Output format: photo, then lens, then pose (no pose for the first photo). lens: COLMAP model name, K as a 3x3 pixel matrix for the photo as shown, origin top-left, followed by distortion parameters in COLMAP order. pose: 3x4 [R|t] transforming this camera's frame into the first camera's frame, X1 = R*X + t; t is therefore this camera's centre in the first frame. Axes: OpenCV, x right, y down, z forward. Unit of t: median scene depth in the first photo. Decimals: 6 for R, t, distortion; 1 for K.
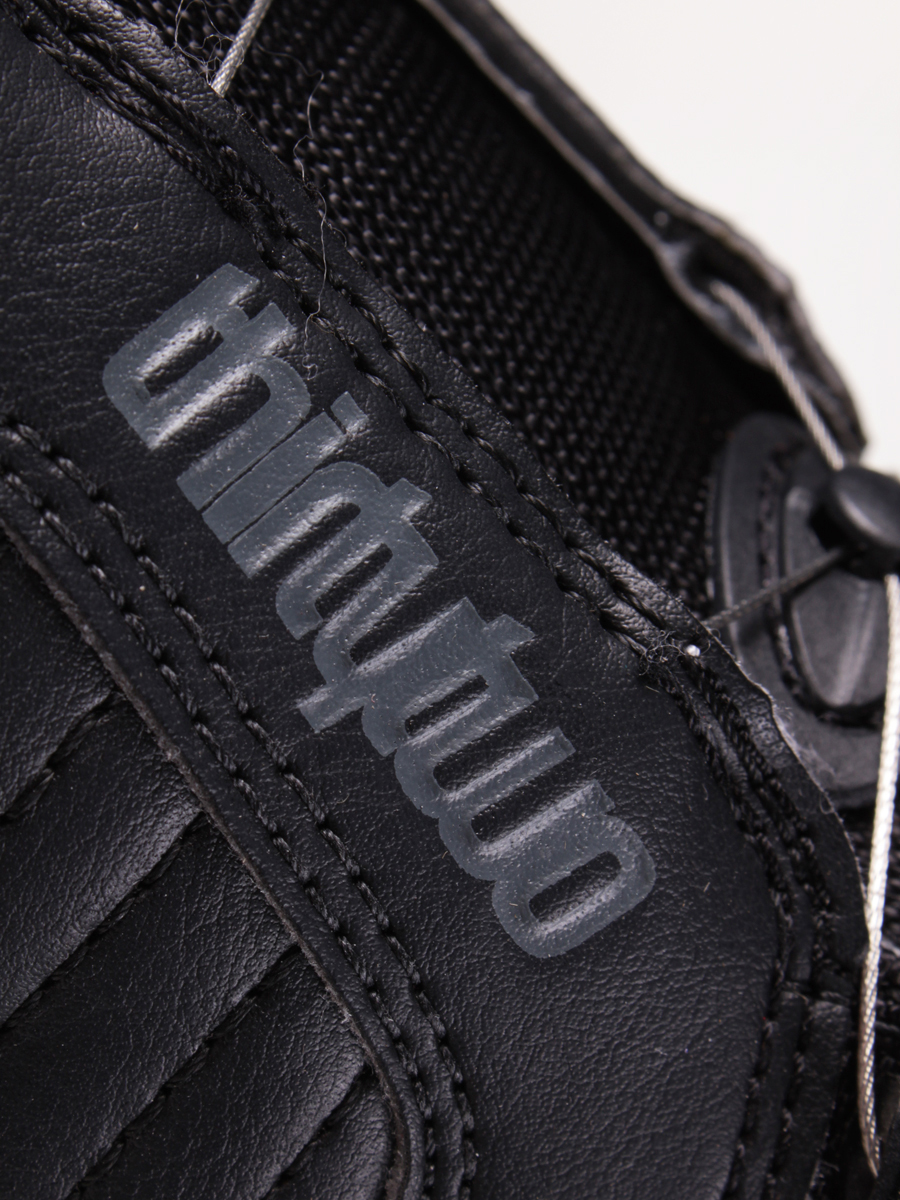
lens RADIAL K [[2971.3, 0, 449.8], [0, 2971.3, 600.3], [0, 0, 1]] dist [-0.086860, 0.000000]
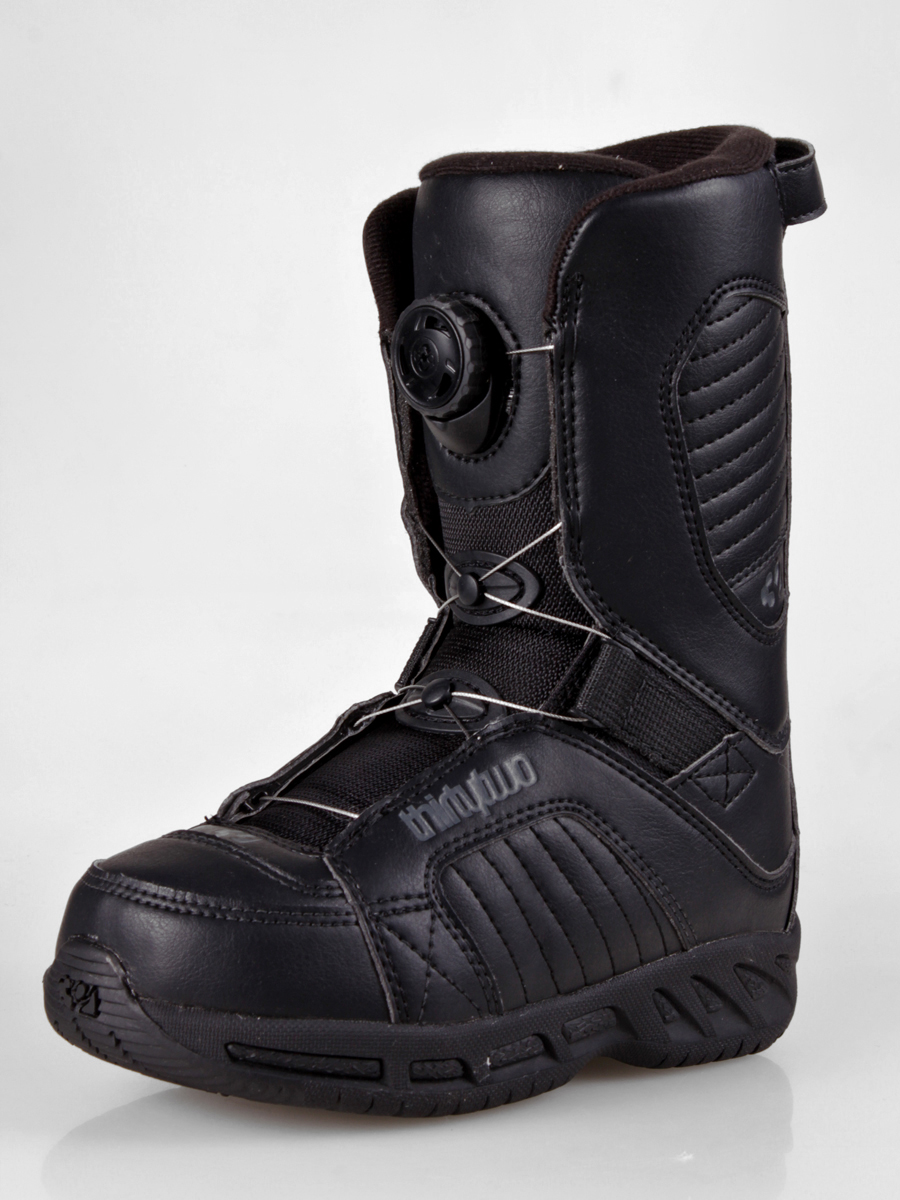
lens RADIAL K [[2971.3, 0, 450.1], [0, 2971.3, 600.7], [0, 0, 1]] dist [-0.086860, 0.000000]
pose [[0.143334, -0.969372, 0.199434, -0.643511], [0.965531, 0.181207, 0.186850, -0.931354], [-0.217266, 0.165778, 0.961932, -3.516995]]
